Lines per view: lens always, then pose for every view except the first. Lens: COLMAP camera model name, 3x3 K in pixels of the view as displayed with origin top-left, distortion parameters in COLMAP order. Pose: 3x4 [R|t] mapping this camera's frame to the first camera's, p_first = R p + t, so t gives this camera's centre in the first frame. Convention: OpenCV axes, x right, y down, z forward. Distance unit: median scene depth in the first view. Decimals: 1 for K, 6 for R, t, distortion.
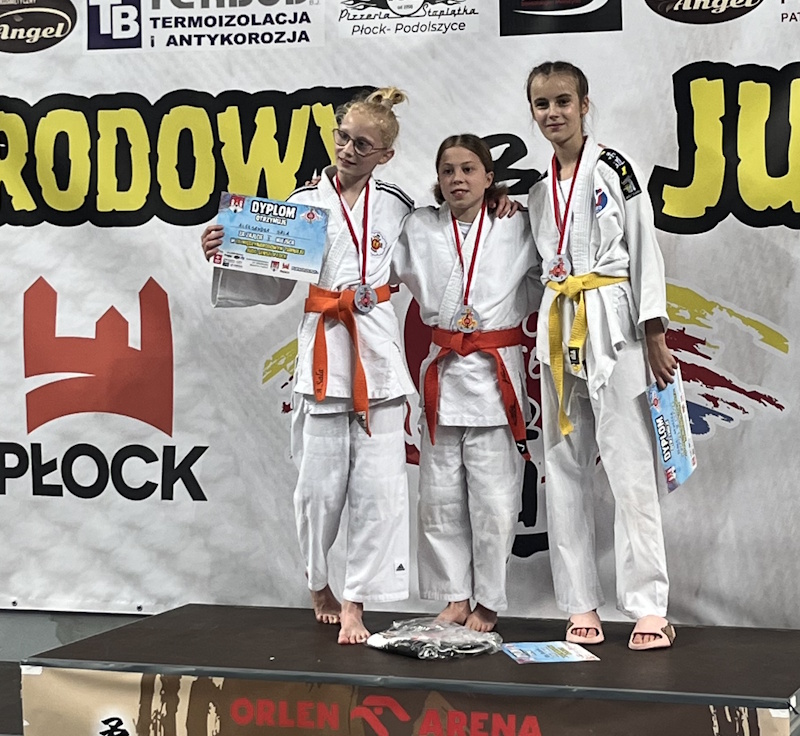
lens RADIAL K [[2319.0, 0, 428.4], [0, 2319.0, 245.1], [0, 0, 1]] dist [0.201565, -1.199136]
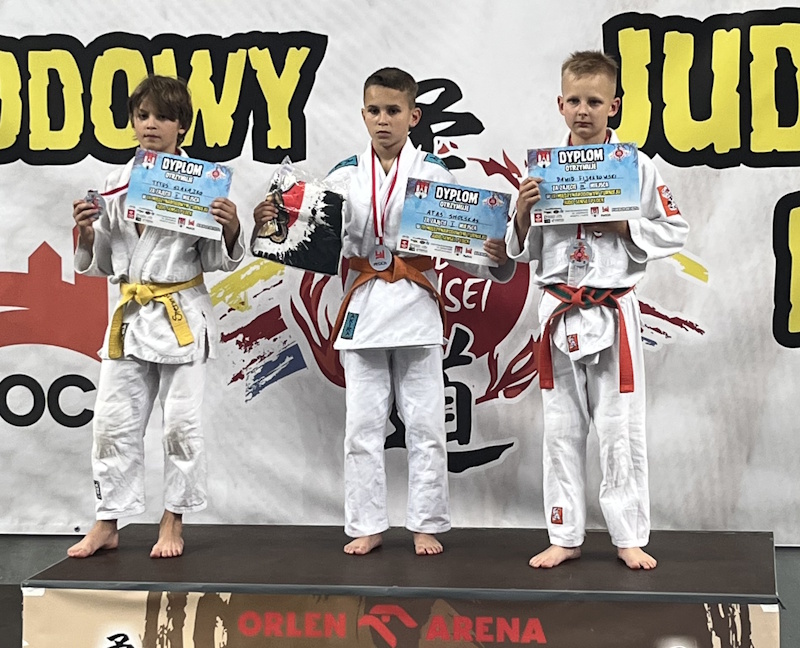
lens RADIAL K [[2103.7, 0, 400.0], [0, 2103.7, 324.0], [0, 0, 1]] dist [0.115319, 0.108082]
pose [[0.983101, -0.011154, 0.182721, -0.158183], [-0.000983, 0.997806, 0.066201, 0.000331], [-0.183059, -0.065262, 0.980933, 0.047810]]
